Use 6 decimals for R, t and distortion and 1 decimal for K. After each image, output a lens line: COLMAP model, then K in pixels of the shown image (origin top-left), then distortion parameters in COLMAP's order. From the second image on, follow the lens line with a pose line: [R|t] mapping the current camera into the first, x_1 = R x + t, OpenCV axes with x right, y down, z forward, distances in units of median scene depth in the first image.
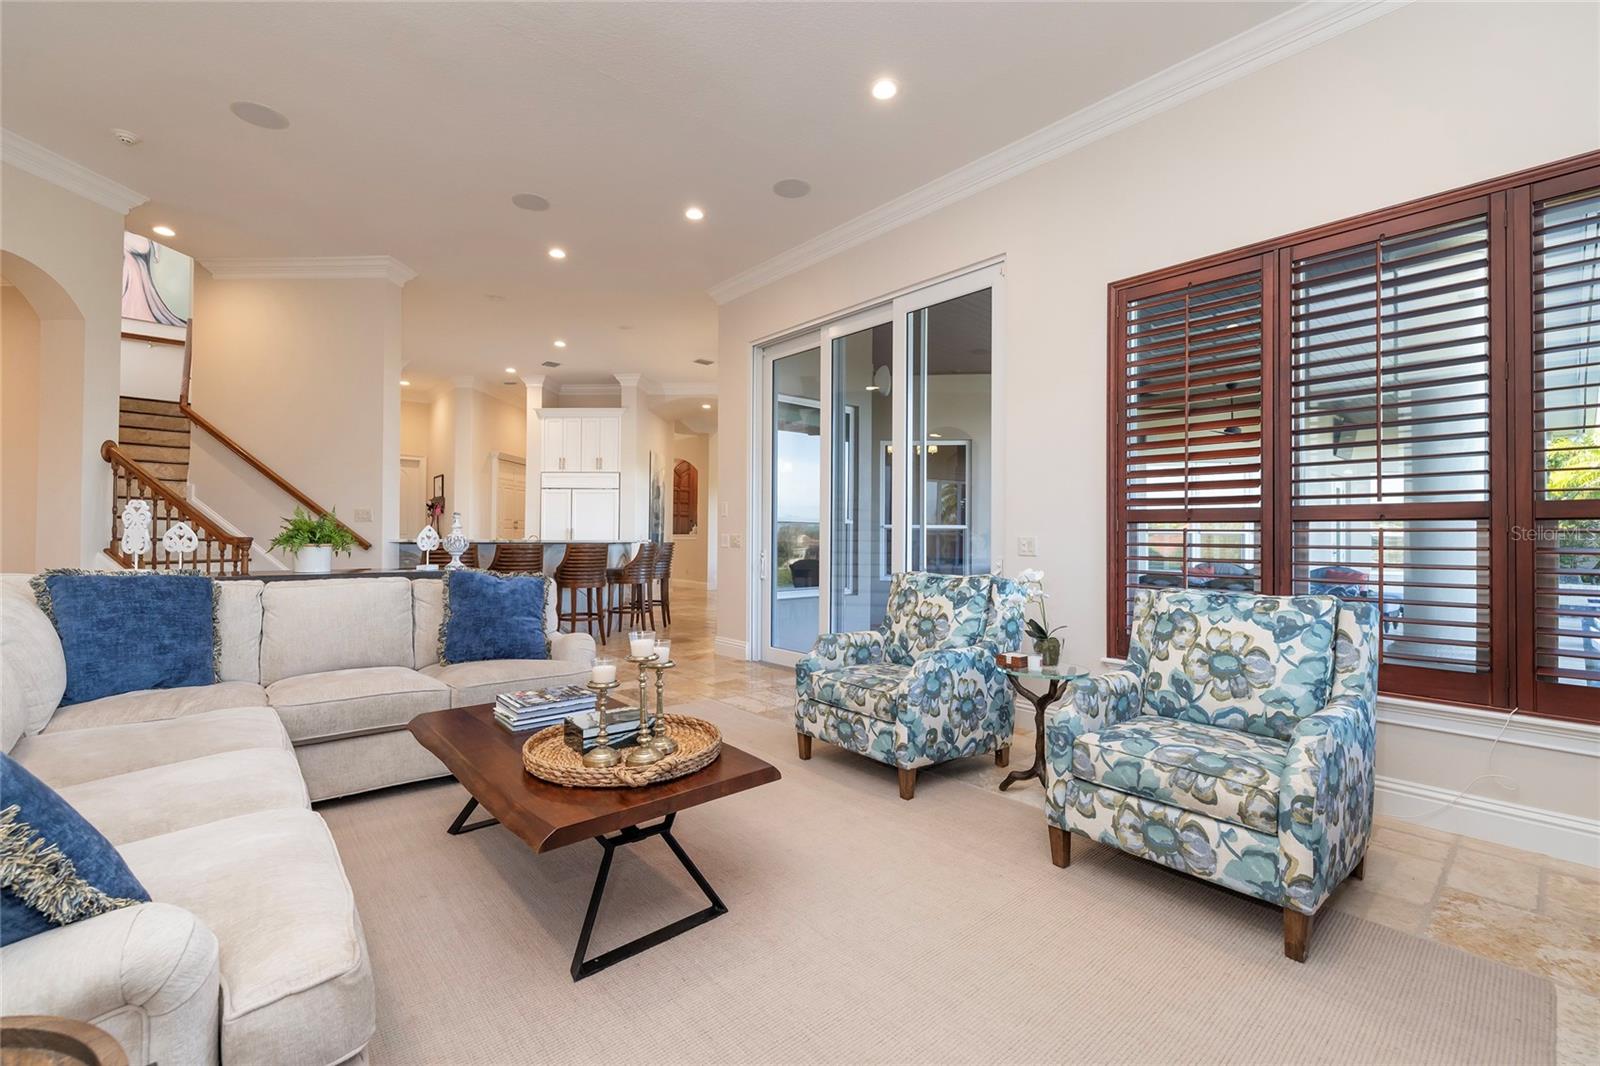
lens RADIAL K [[659.7, 0, 803.9], [0, 659.7, 537.9], [0, 0, 1]] dist [-0.000638, -0.000230]
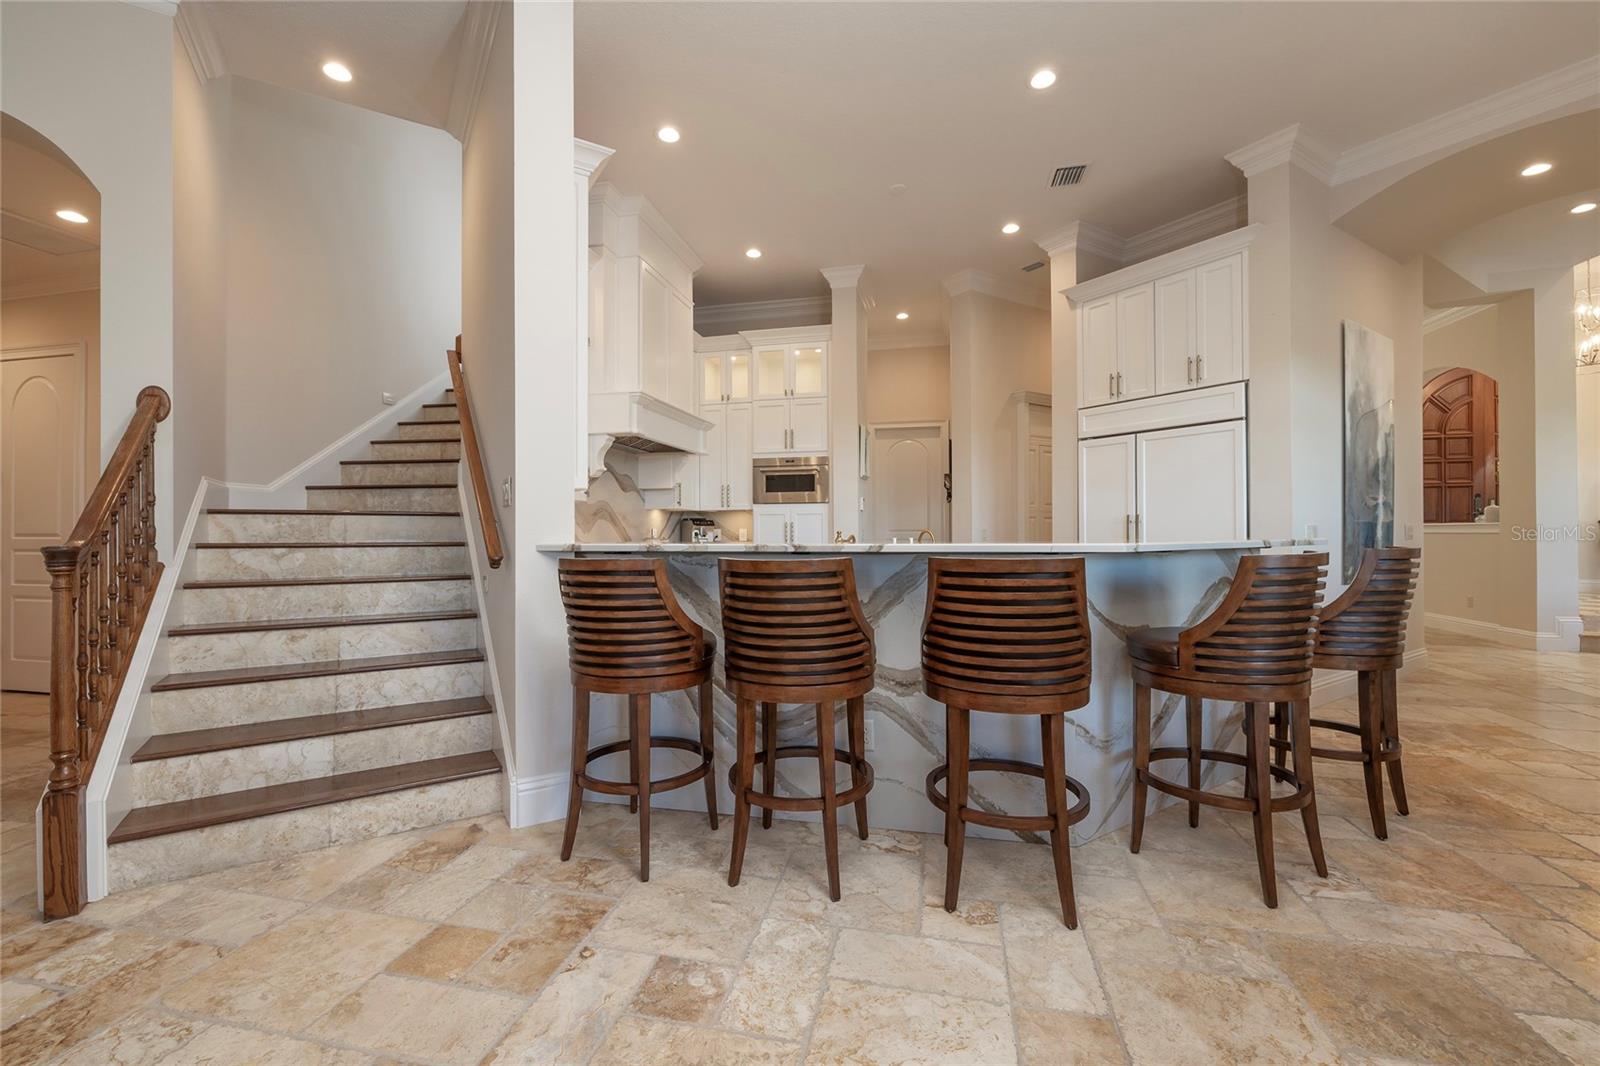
lens RADIAL K [[659.7, 0, 803.9], [0, 659.7, 537.9], [0, 0, 1]] dist [-0.000638, -0.000230]
pose [[0.573810, -0.010903, -0.818916, -0.093966], [0.011786, 0.999918, -0.005054, 0.001340], [0.818904, -0.006752, 0.573891, 0.509925]]
